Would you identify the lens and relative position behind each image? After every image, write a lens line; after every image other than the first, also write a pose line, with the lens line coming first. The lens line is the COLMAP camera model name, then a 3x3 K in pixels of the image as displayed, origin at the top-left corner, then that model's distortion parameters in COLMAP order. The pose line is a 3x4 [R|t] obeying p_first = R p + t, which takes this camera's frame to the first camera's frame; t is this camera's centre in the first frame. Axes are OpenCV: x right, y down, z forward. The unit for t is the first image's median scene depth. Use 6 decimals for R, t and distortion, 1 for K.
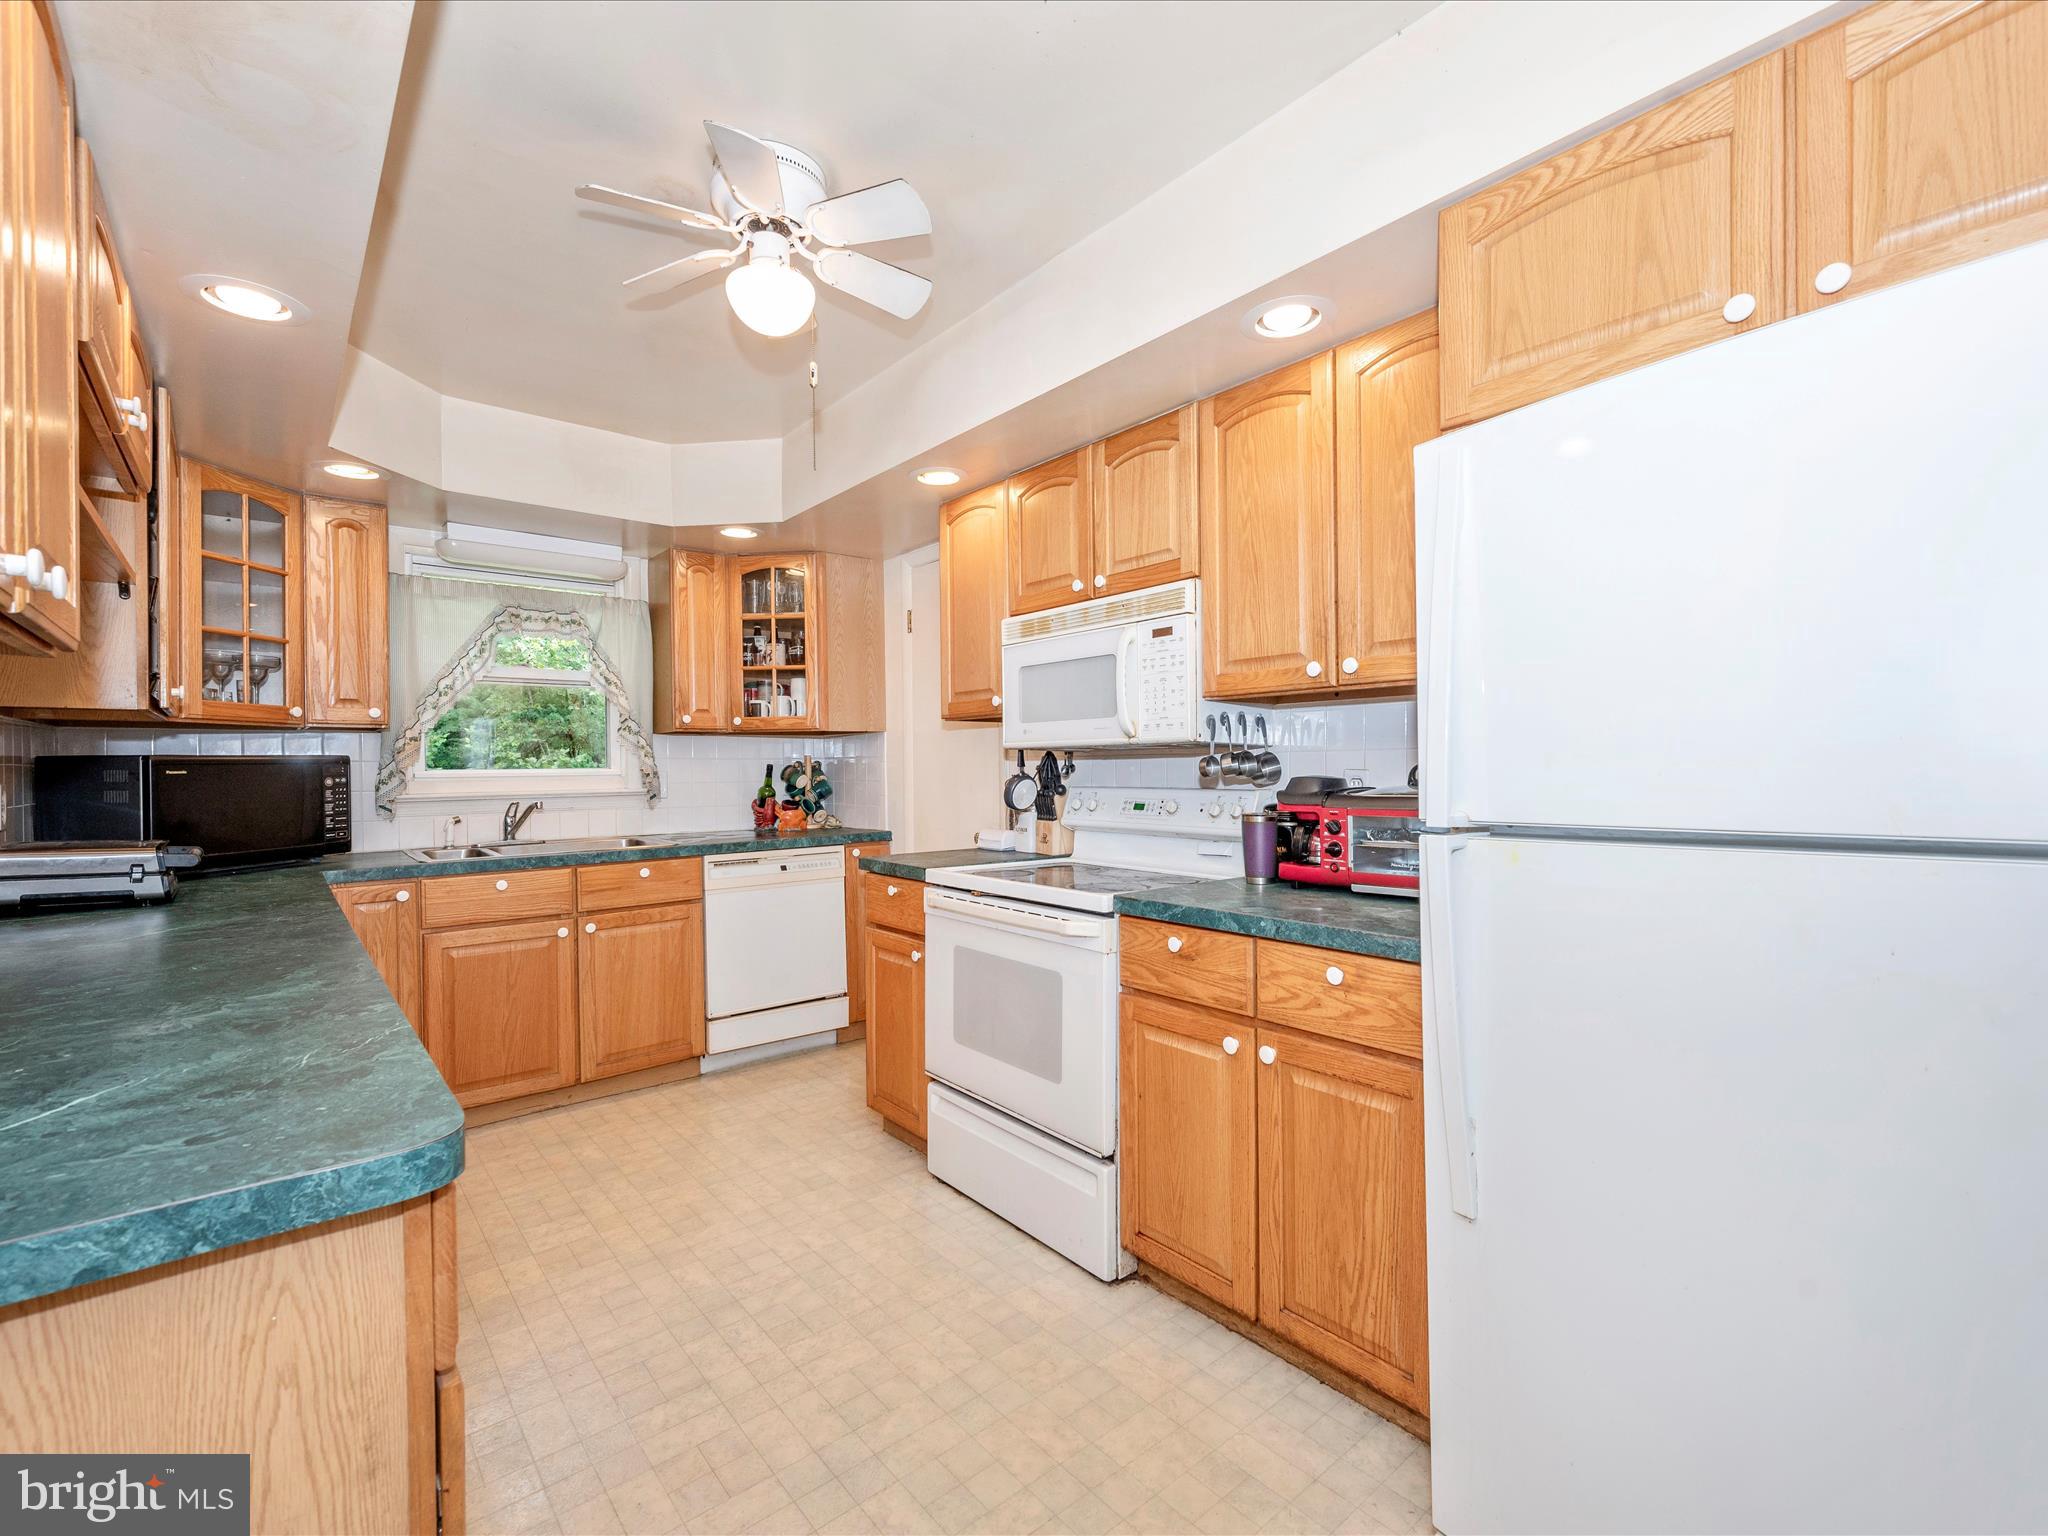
lens RADIAL K [[915.0, 0, 1038.6], [0, 915.0, 781.1], [0, 0, 1]] dist [0.004992, -0.000393]
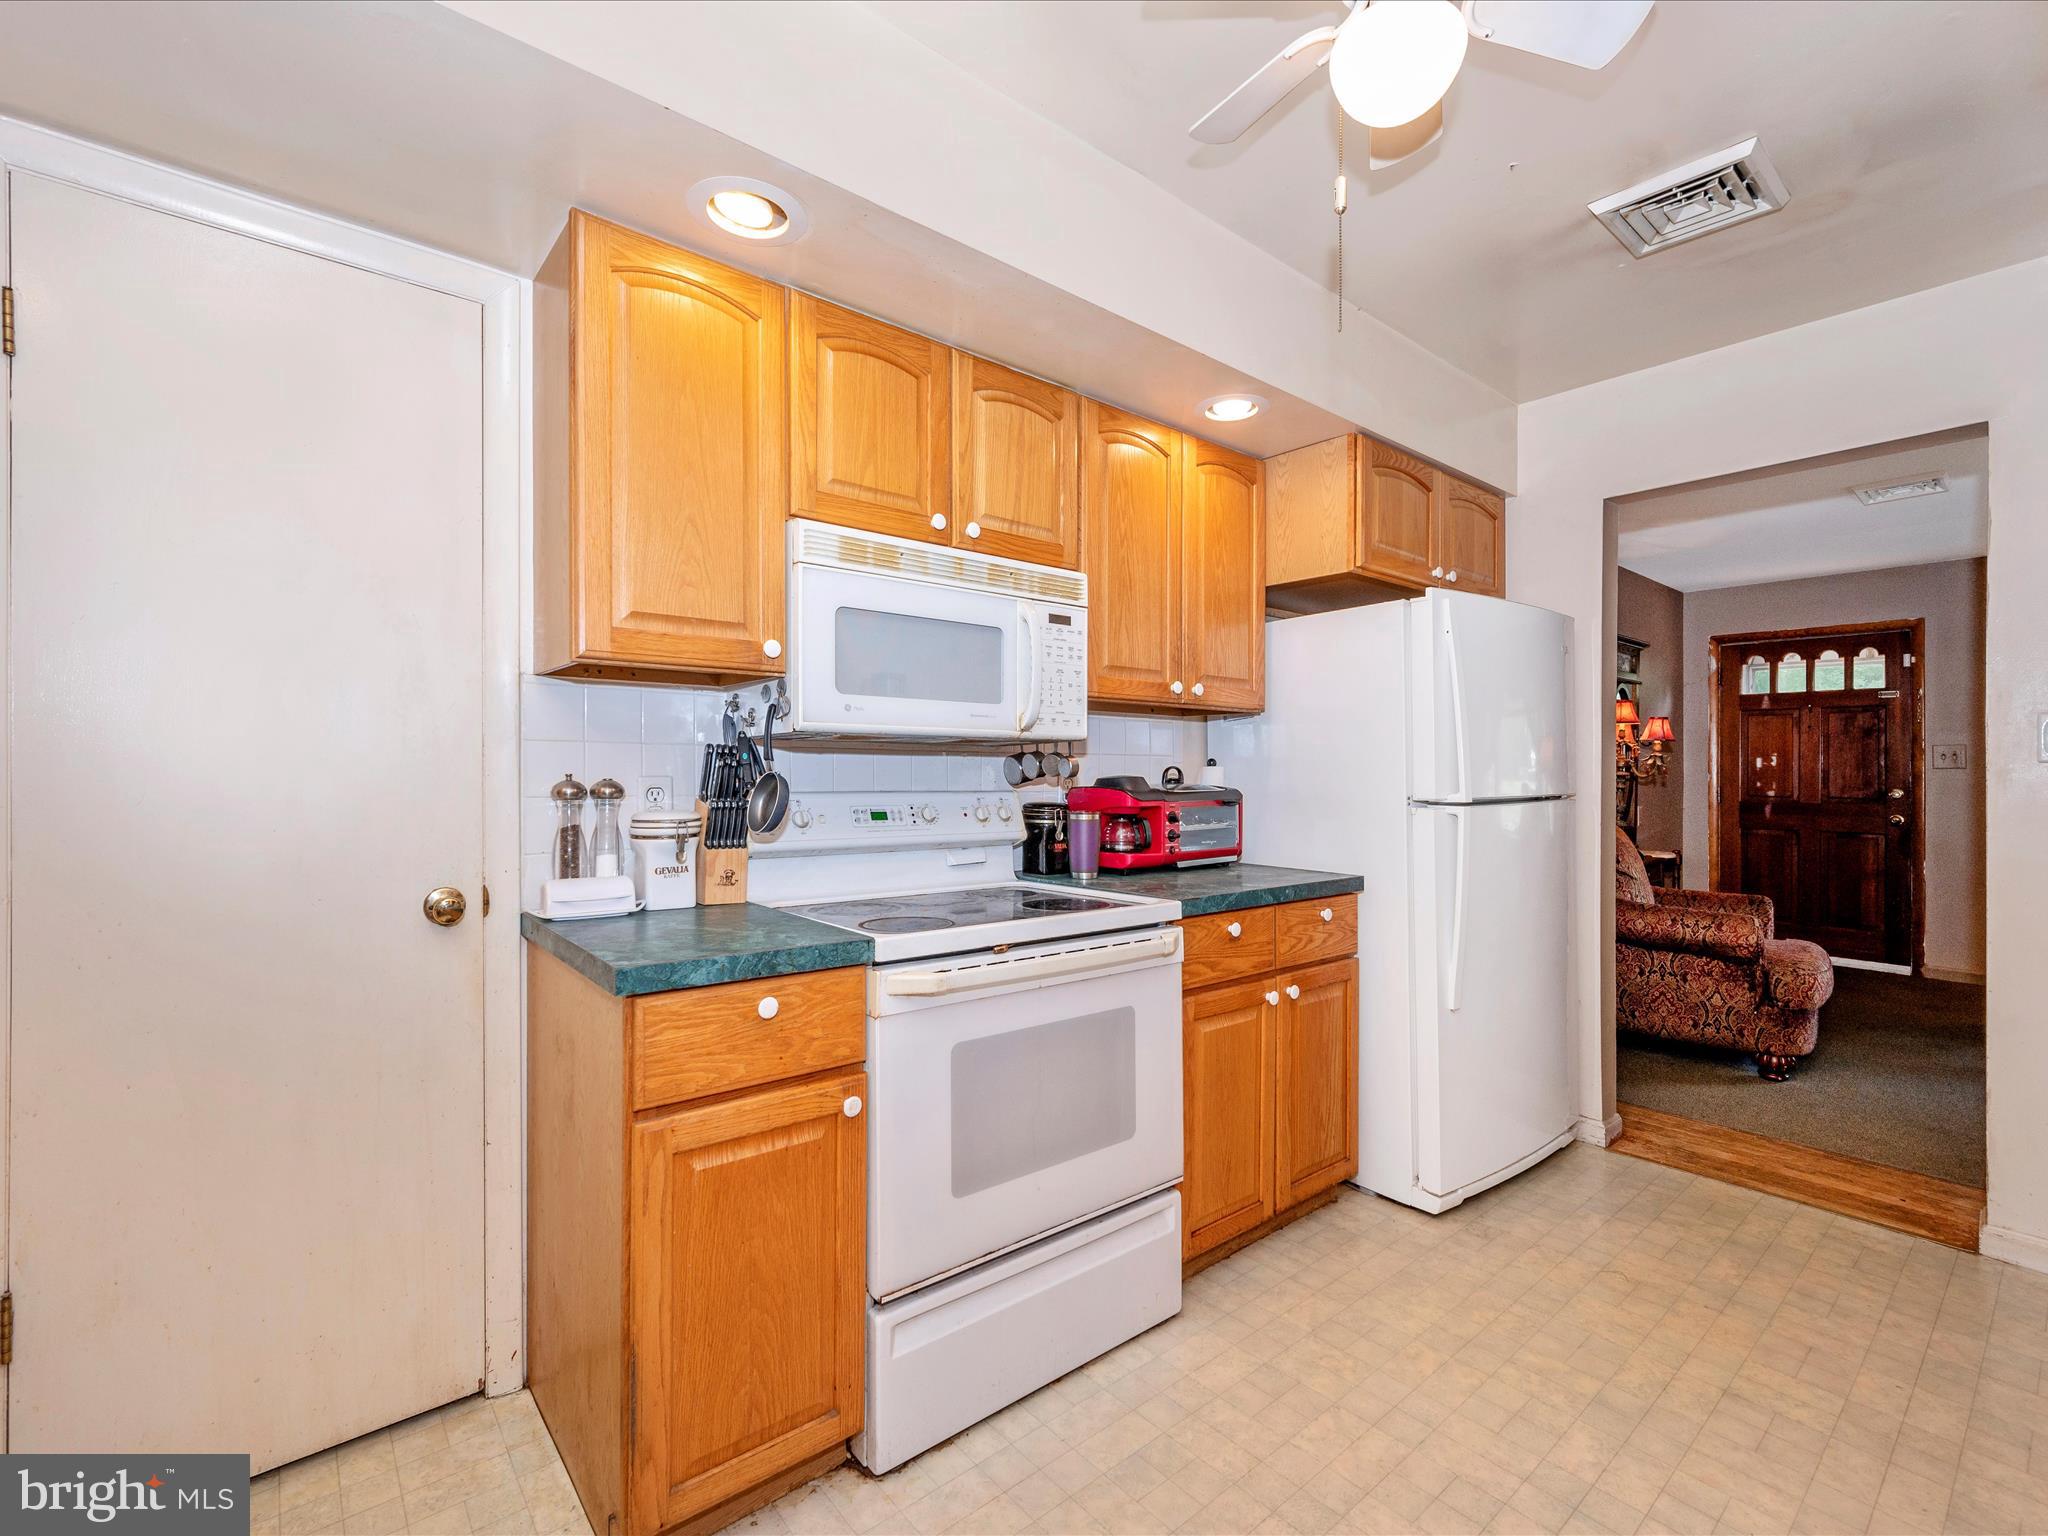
lens RADIAL K [[915.0, 0, 1021.9], [0, 915.0, 772.6], [0, 0, 1]] dist [0.004992, -0.000393]
pose [[0.007104, 0.009381, 0.999931, -0.781223], [0.009661, 0.999909, -0.009449, -0.000359], [-0.999928, 0.009727, 0.007013, 1.028406]]
